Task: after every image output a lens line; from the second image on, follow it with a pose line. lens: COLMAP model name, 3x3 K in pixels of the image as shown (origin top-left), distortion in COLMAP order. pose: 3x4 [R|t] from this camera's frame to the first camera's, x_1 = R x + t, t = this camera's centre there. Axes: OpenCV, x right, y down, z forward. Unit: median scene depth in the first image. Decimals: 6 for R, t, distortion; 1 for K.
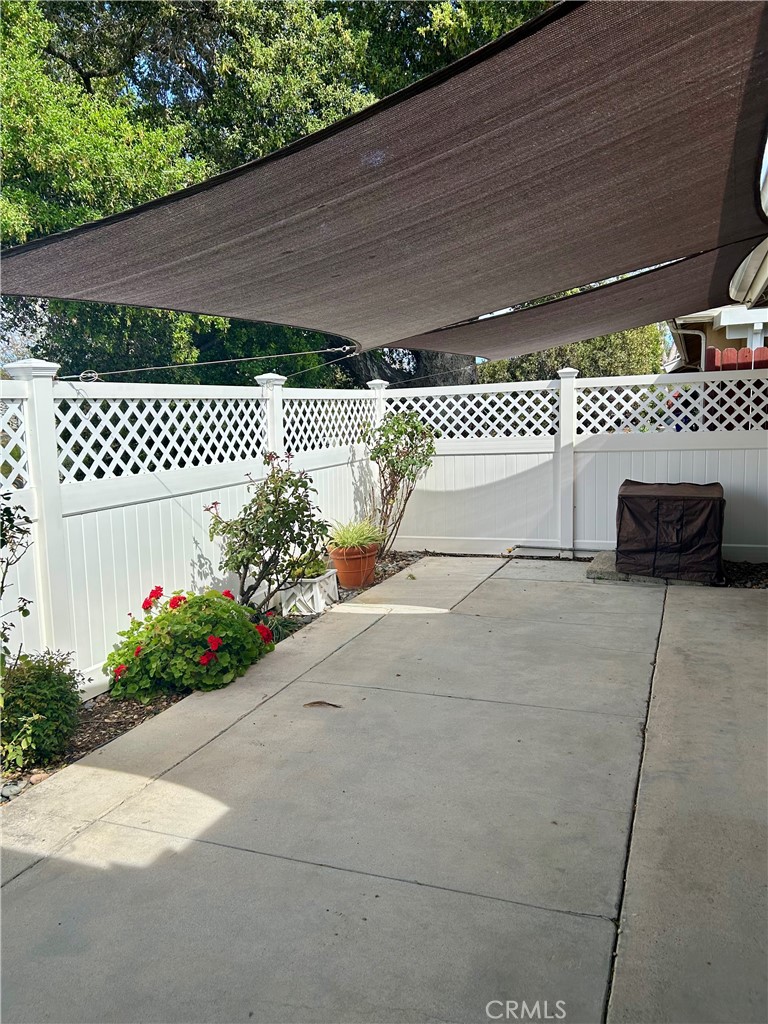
lens RADIAL K [[766.2, 0, 380.8], [0, 766.2, 506.4], [0, 0, 1]] dist [0.007727, -0.002072]
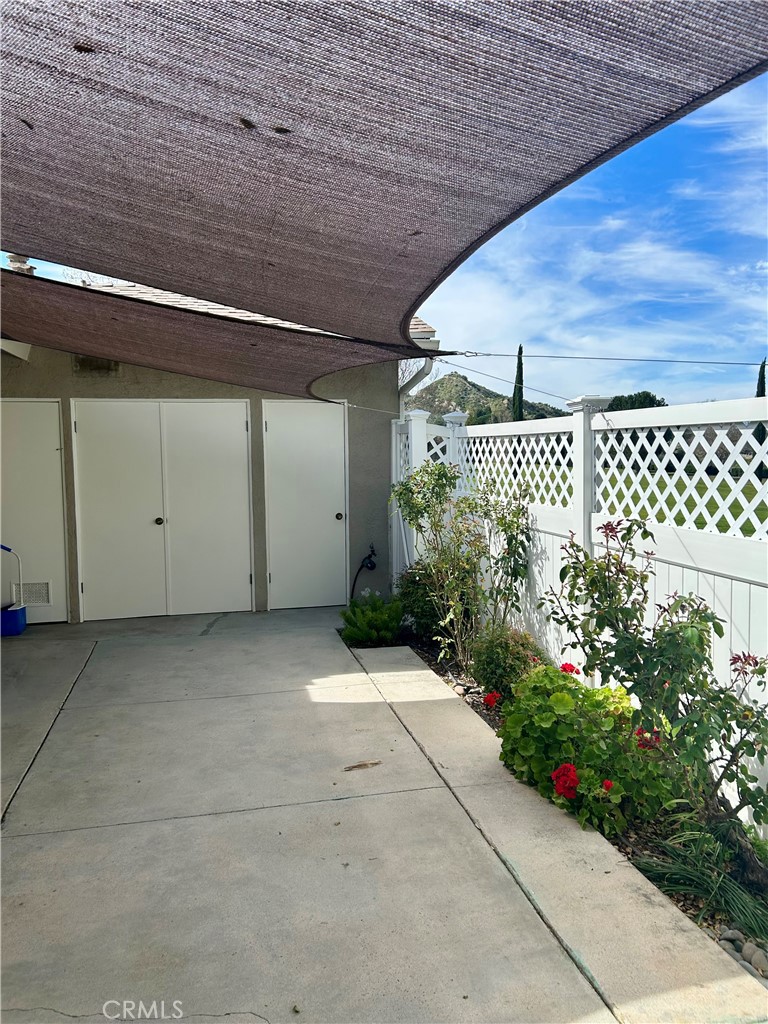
lens RADIAL K [[766.2, 0, 380.8], [0, 766.2, 506.4], [0, 0, 1]] dist [0.007727, -0.002072]
pose [[-0.816901, 0.084228, -0.570594, 0.419446], [-0.039367, 0.978831, 0.200849, -0.241064], [0.575433, 0.186537, -0.796292, 1.725743]]
